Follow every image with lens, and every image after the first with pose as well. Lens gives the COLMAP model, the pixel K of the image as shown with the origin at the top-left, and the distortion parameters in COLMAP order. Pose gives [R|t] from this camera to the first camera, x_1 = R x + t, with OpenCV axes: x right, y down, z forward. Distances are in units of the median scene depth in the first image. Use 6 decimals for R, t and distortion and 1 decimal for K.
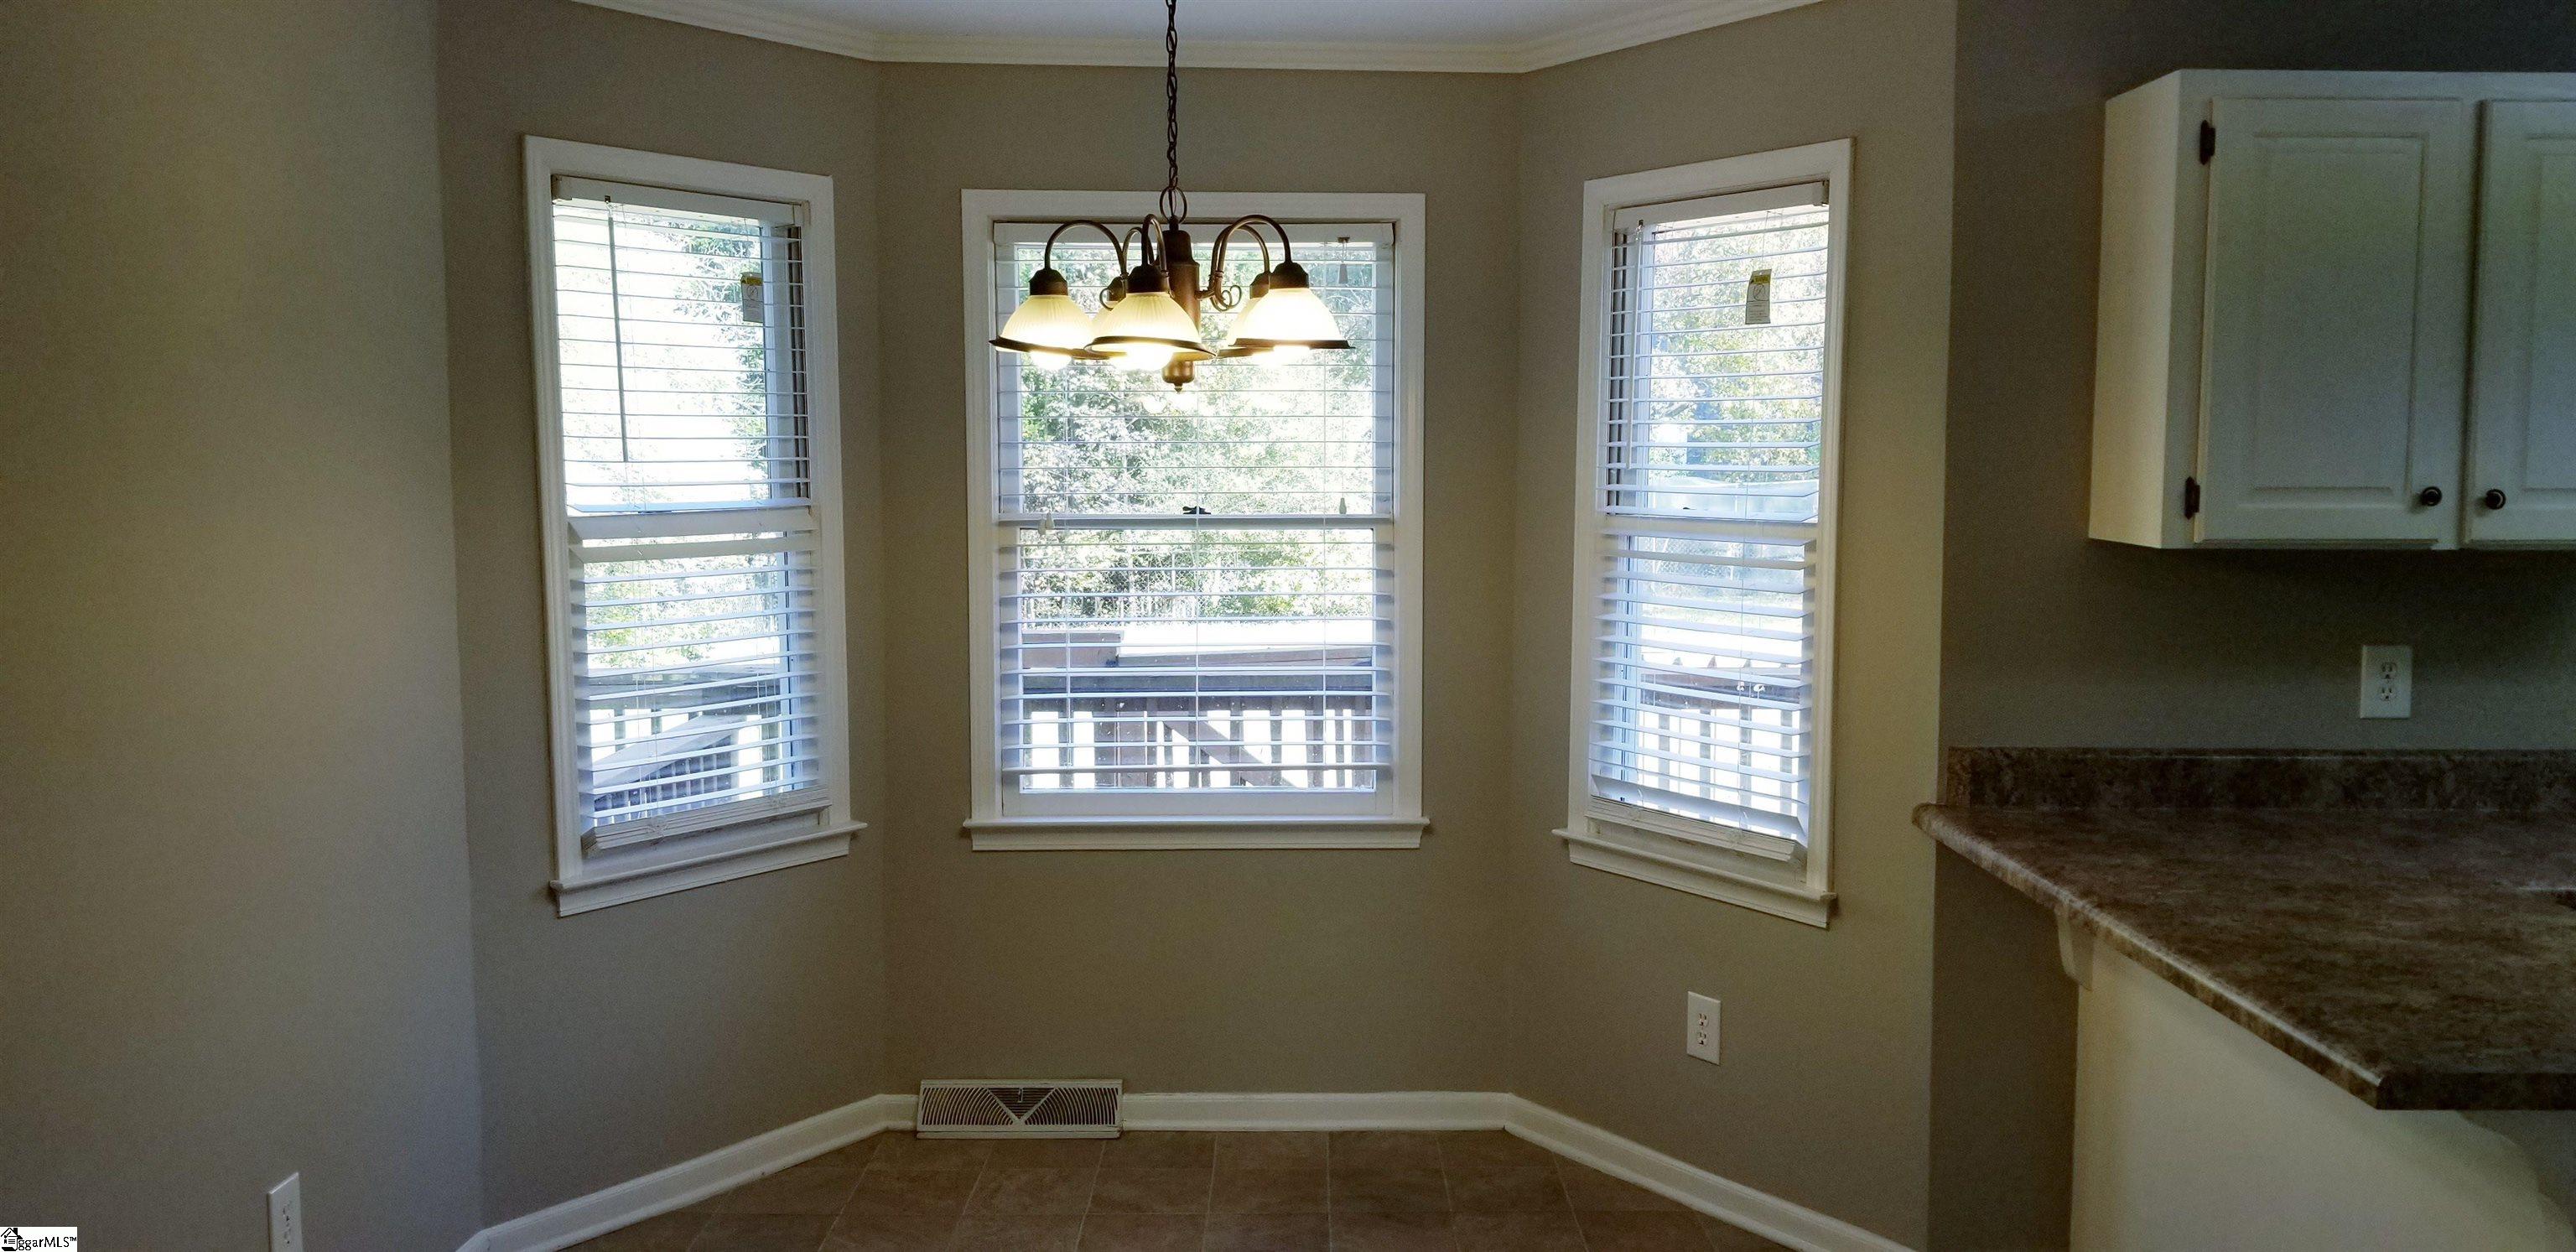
lens RADIAL K [[2008.8, 0, 1285.5], [0, 2008.8, 630.5], [0, 0, 1]] dist [0.095128, -0.152270]
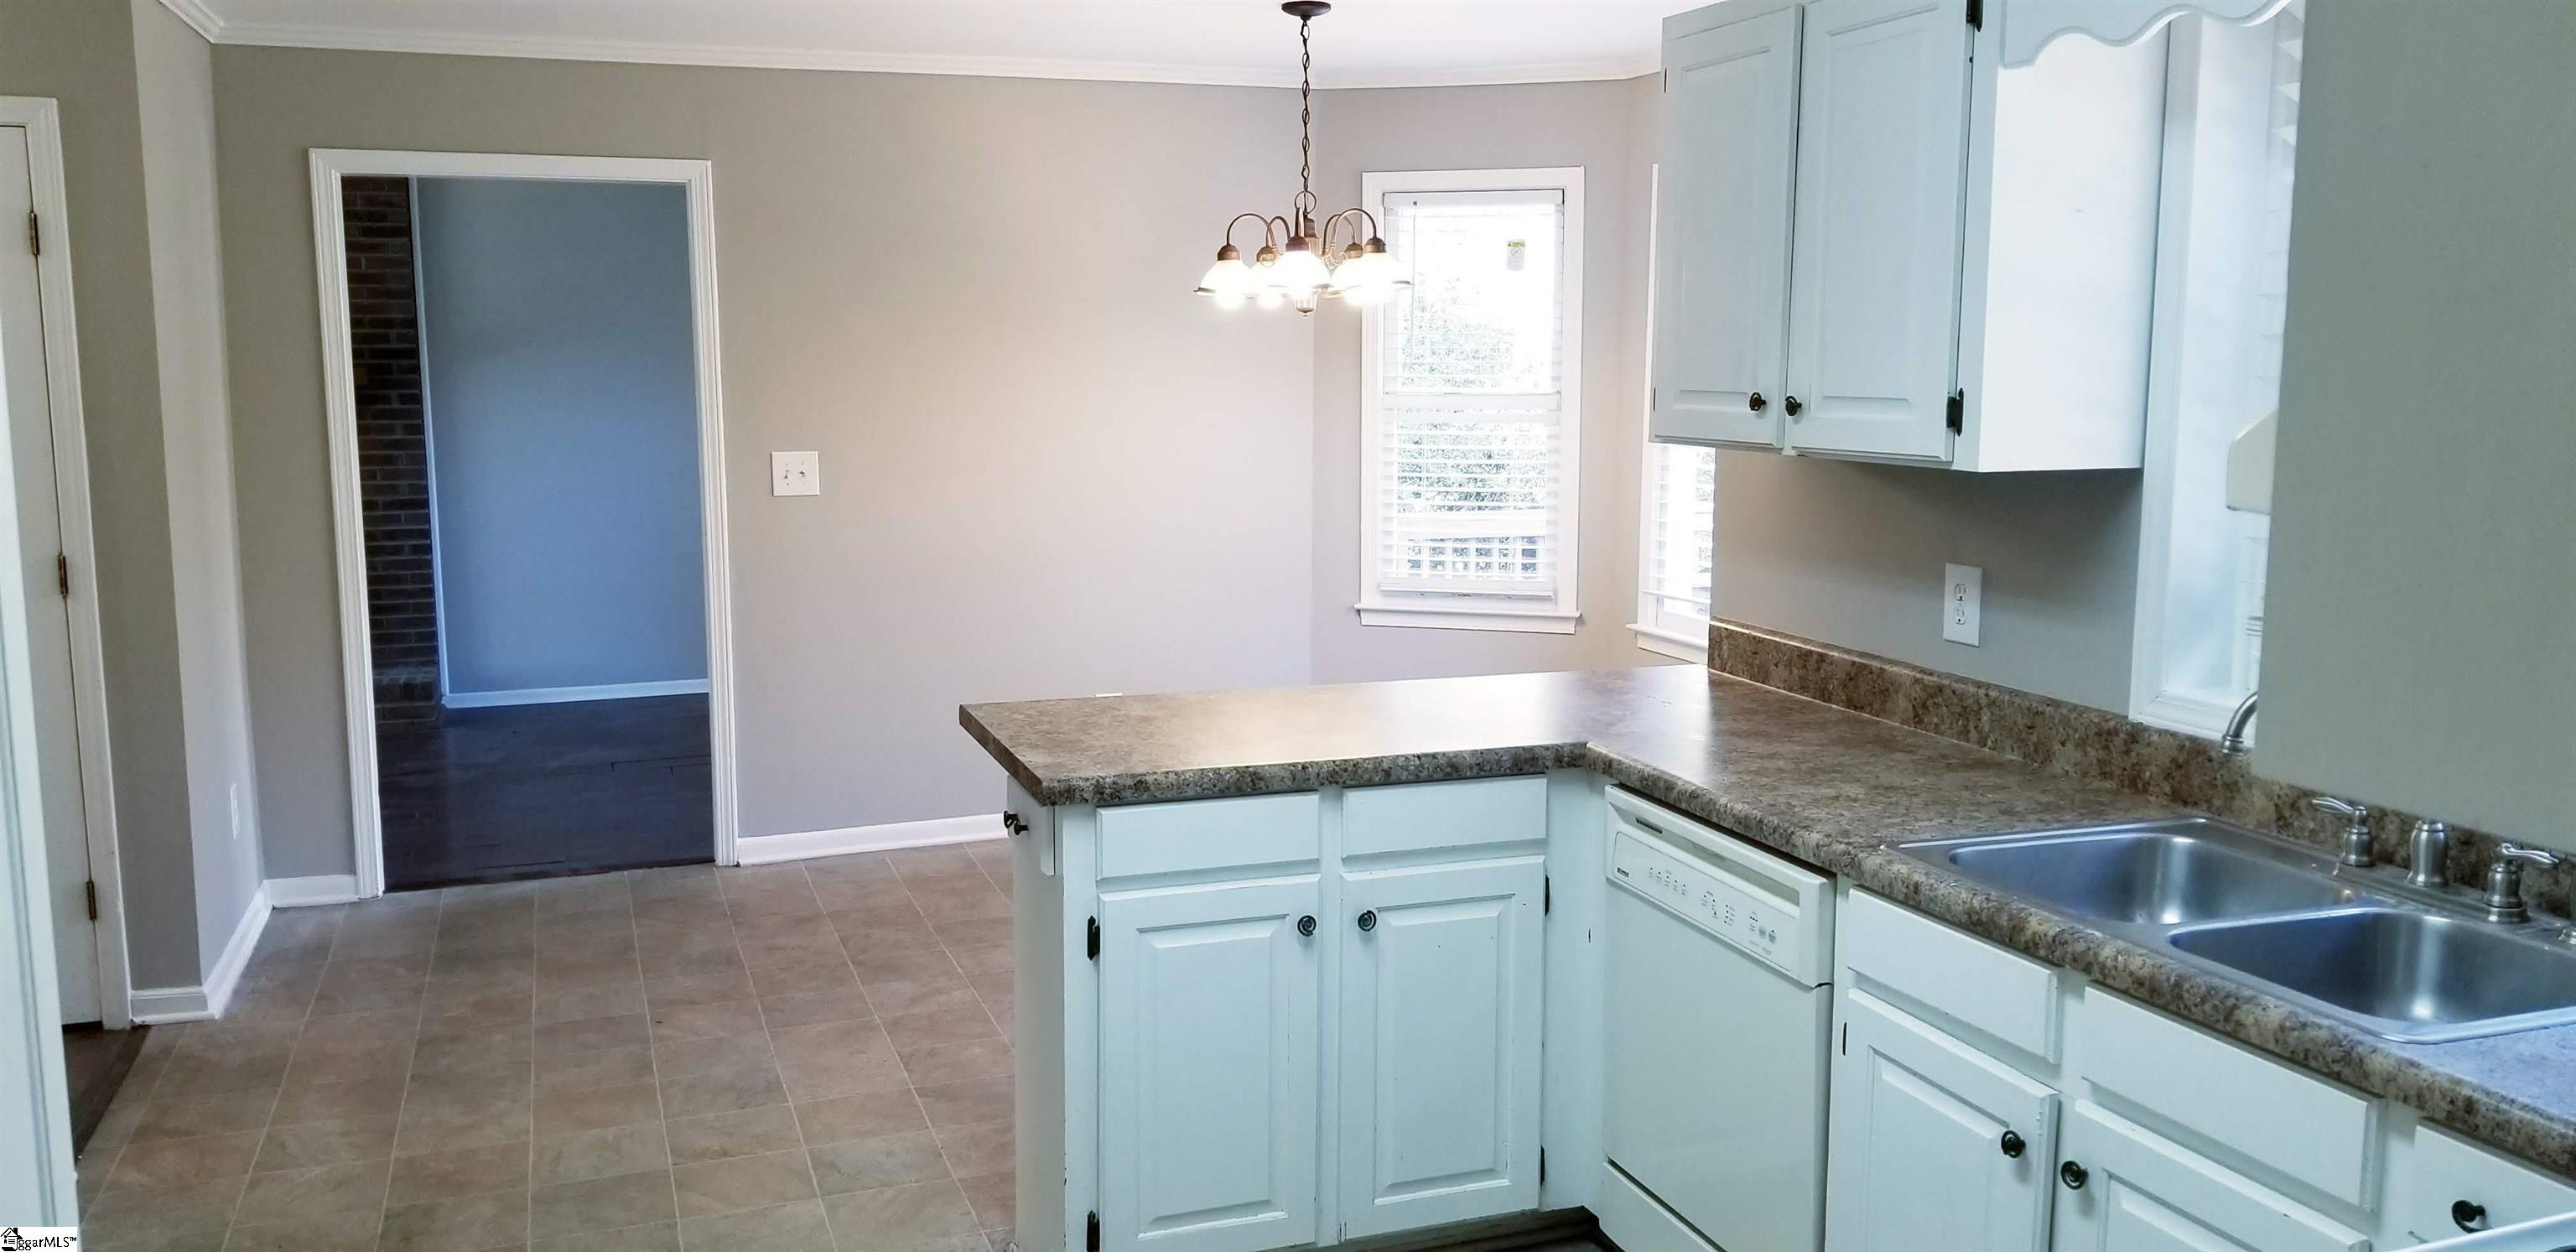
lens RADIAL K [[1909.1, 0, 1284.6], [0, 1909.1, 632.0], [0, 0, 1]] dist [0.002746, -0.067866]
pose [[0.323571, 0.132839, -0.936833, 1.271017], [-0.086737, 0.990092, 0.110433, -0.032388], [0.942220, 0.045525, 0.331887, 0.413331]]
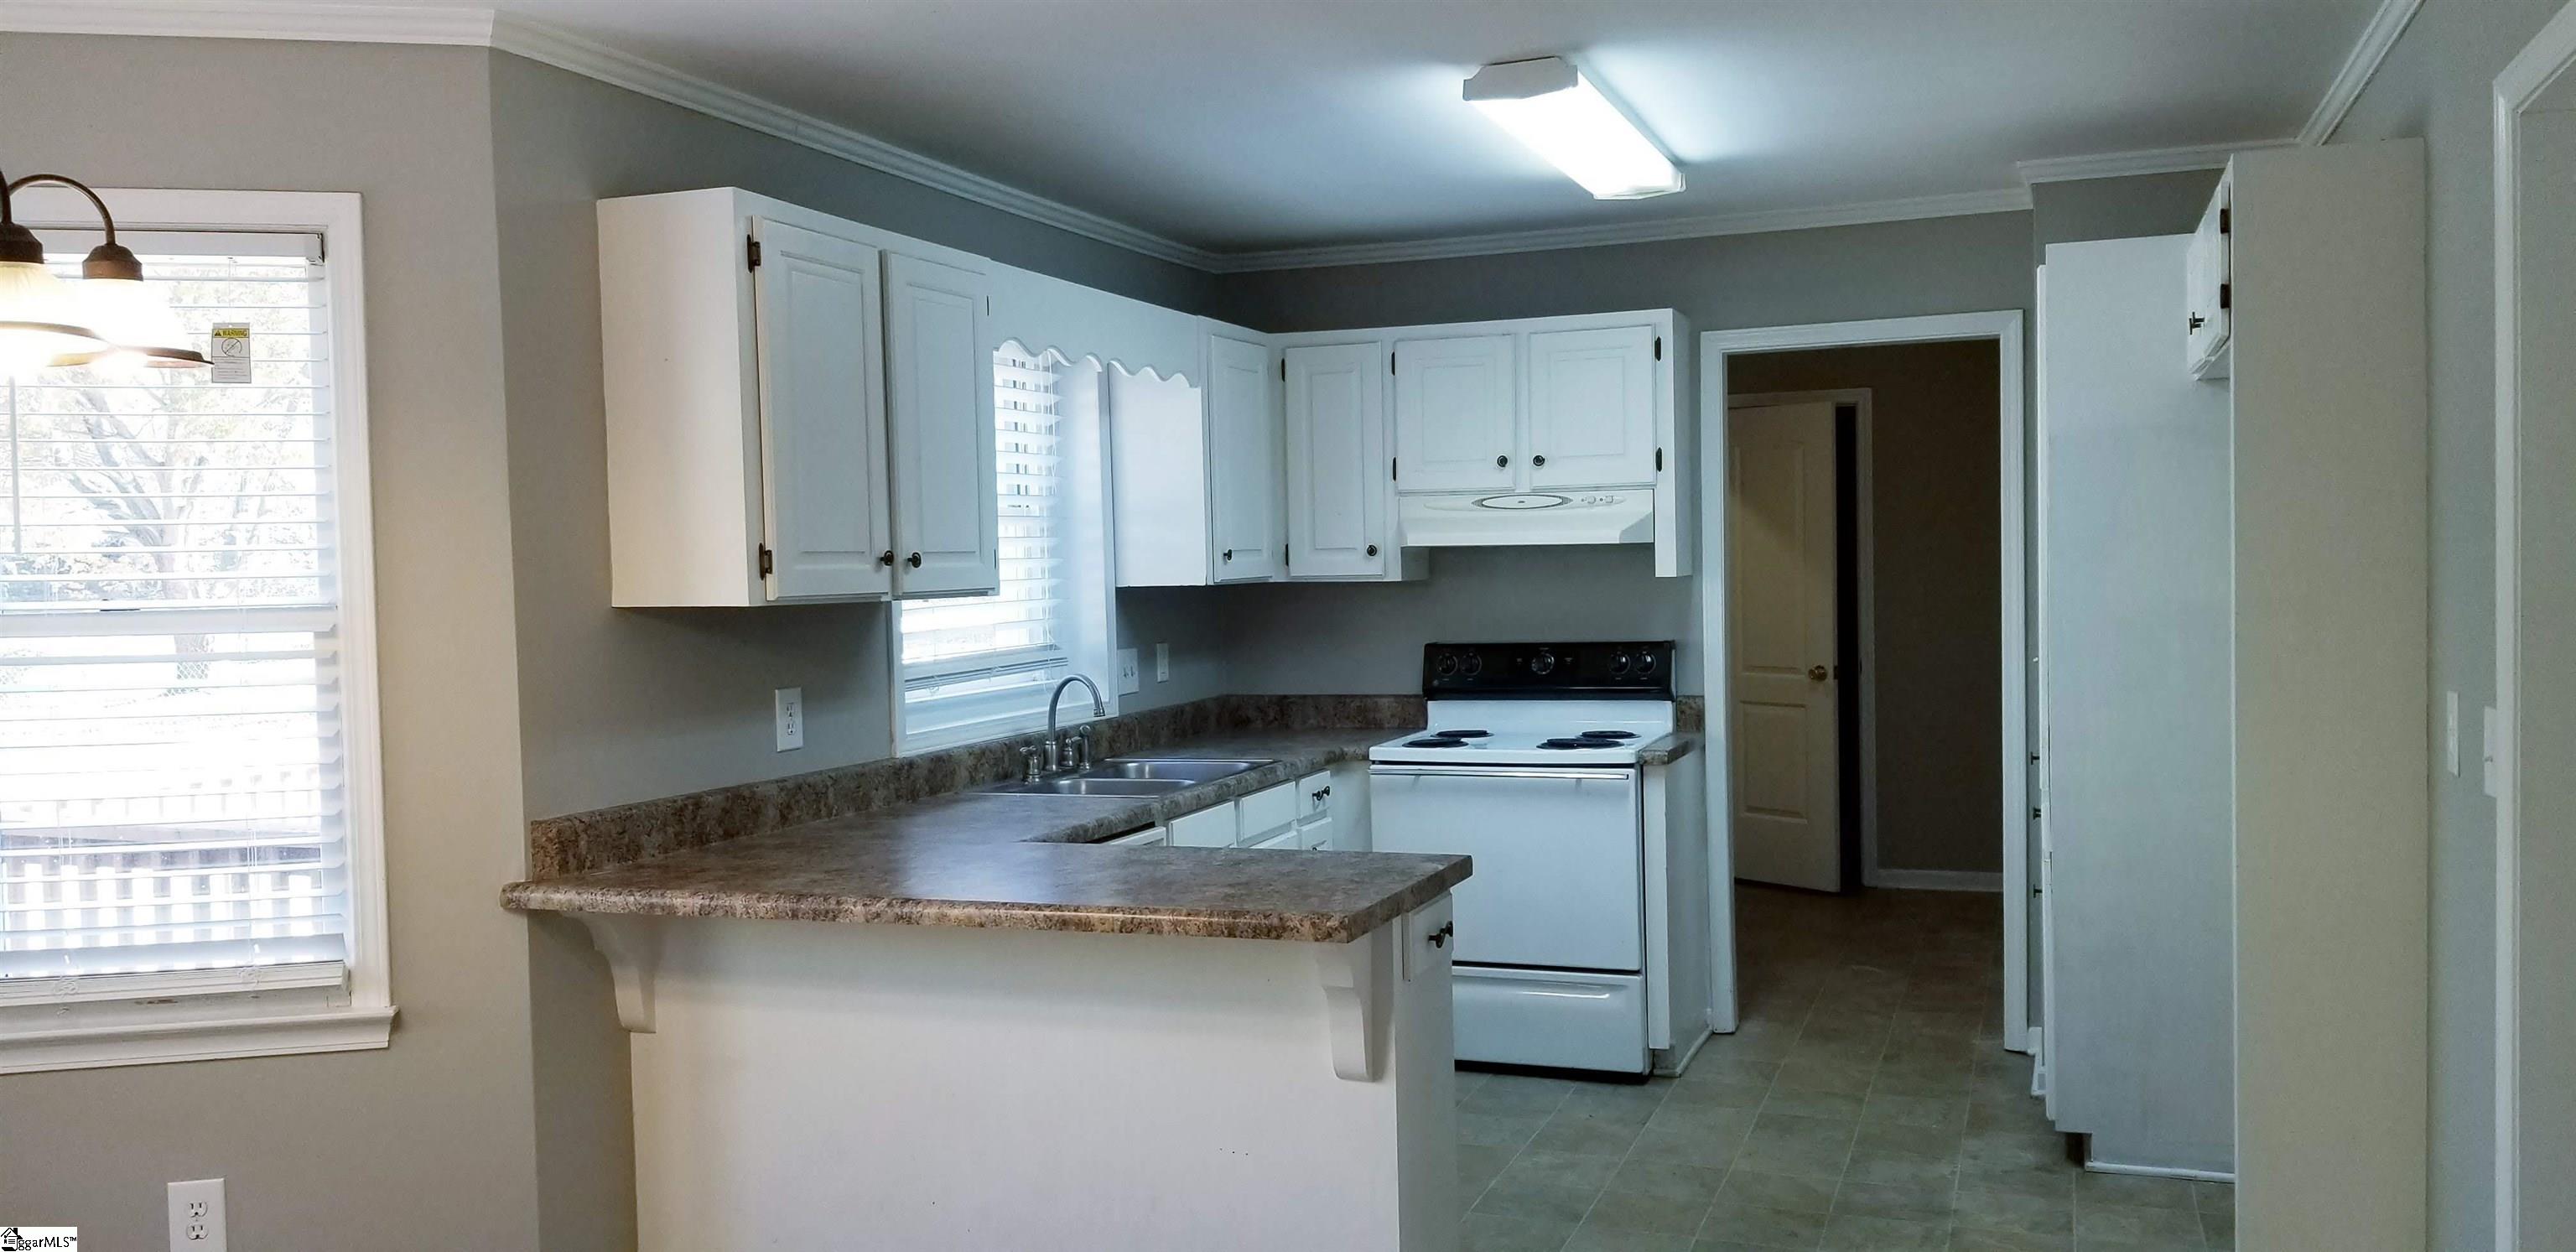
lens RADIAL K [[2008.8, 0, 1285.5], [0, 2008.8, 630.5], [0, 0, 1]] dist [0.095128, -0.152270]
pose [[0.367745, -0.041704, 0.928991, -0.457632], [0.111403, 0.993775, 0.000513, 0.005199], [-0.923230, 0.103304, 0.370102, 0.284365]]
